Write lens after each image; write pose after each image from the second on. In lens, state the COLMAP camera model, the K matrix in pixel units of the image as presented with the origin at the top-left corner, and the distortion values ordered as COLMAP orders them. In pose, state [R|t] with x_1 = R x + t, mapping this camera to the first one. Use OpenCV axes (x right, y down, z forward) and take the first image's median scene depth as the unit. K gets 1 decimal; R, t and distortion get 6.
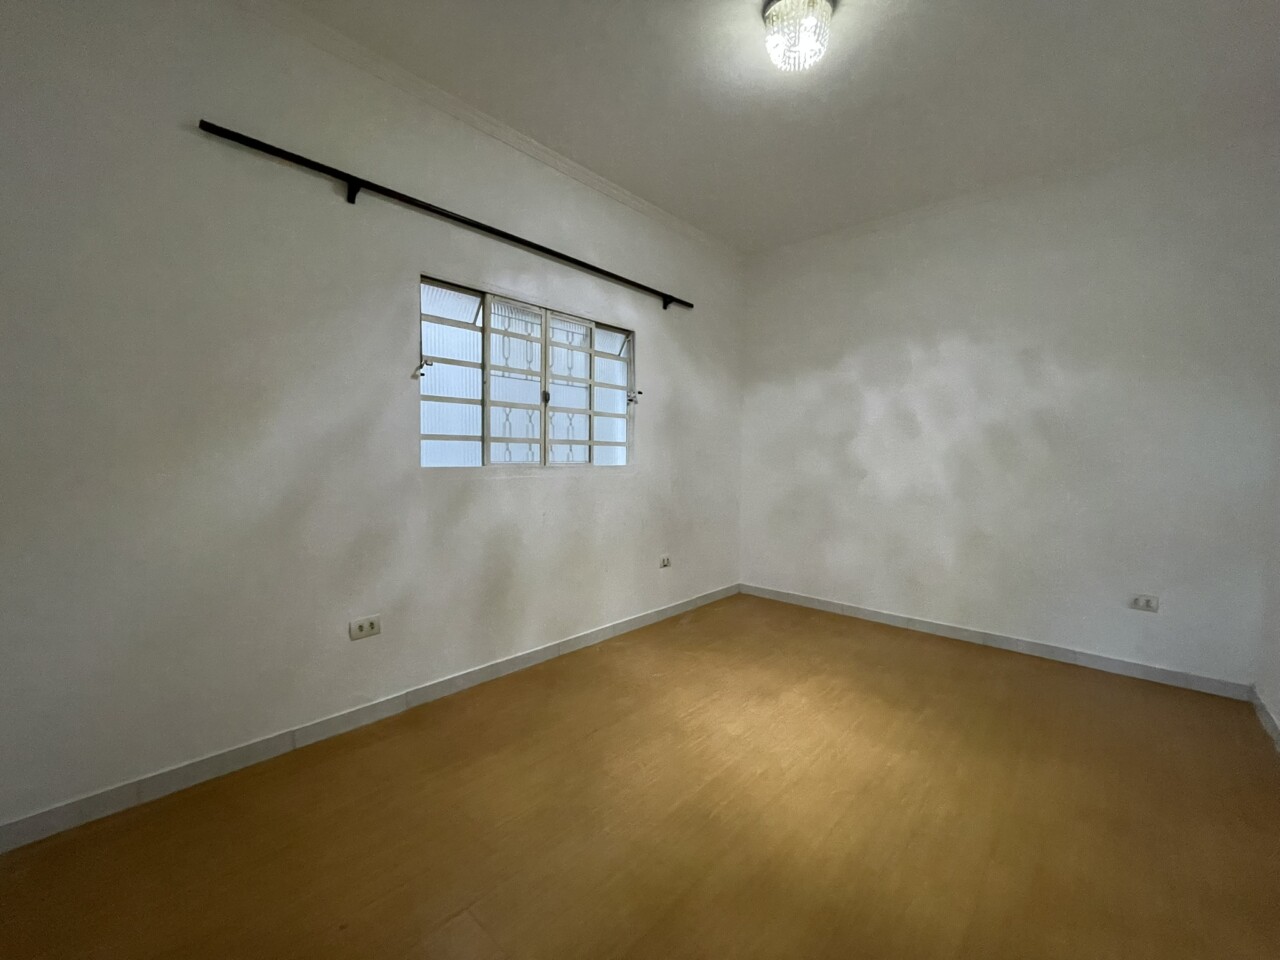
lens RADIAL K [[518.5, 0, 650.1], [0, 518.5, 476.2], [0, 0, 1]] dist [-0.001327, -0.000164]
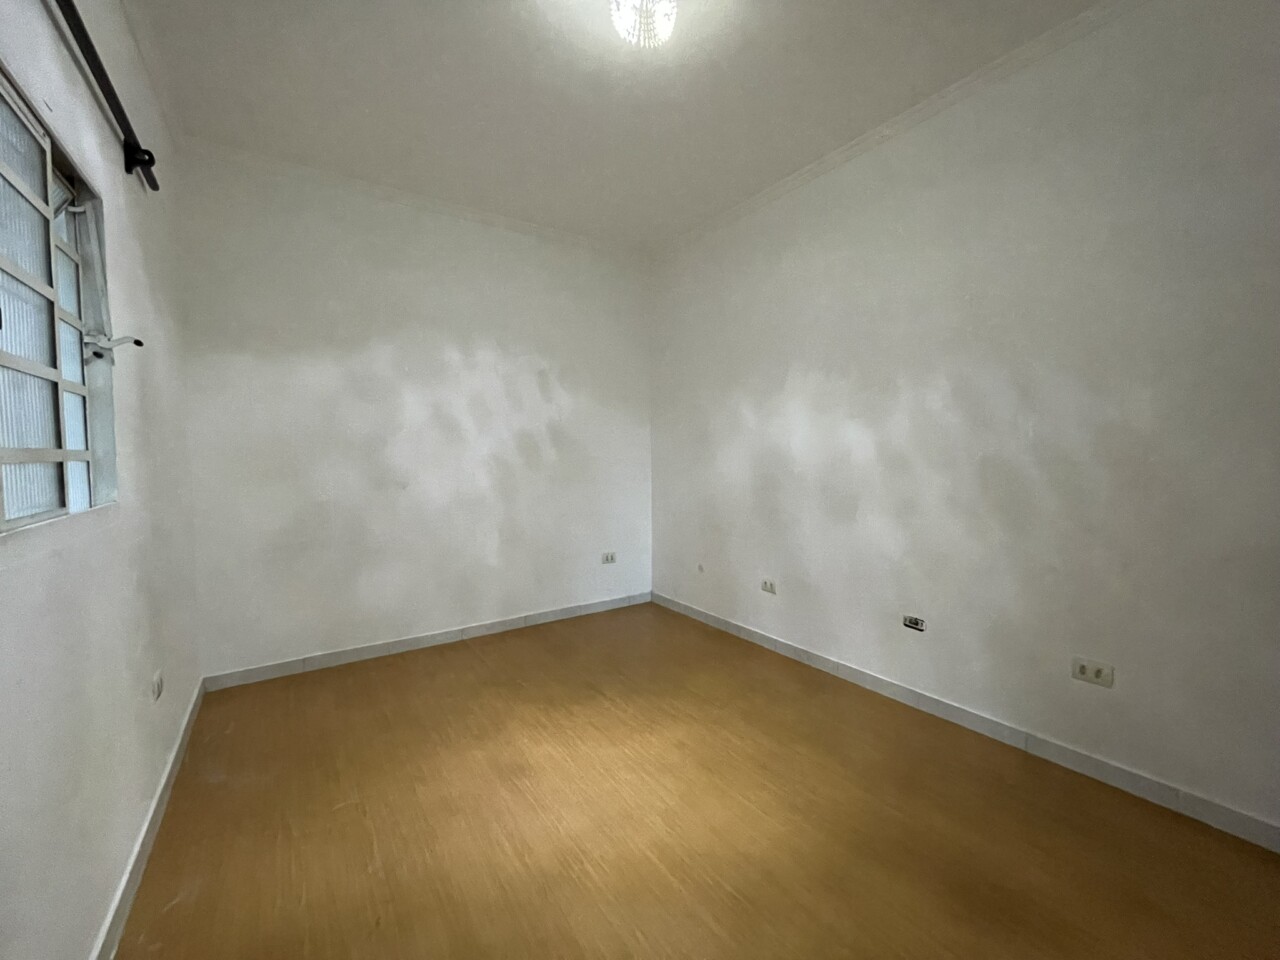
lens RADIAL K [[518.5, 0, 628.0], [0, 518.5, 476.1], [0, 0, 1]] dist [-0.001327, -0.000164]
pose [[0.227966, -0.059930, 0.971823, -0.434912], [0.045732, 0.997661, 0.050795, -0.056553], [-0.972594, 0.032864, 0.230174, 0.569558]]
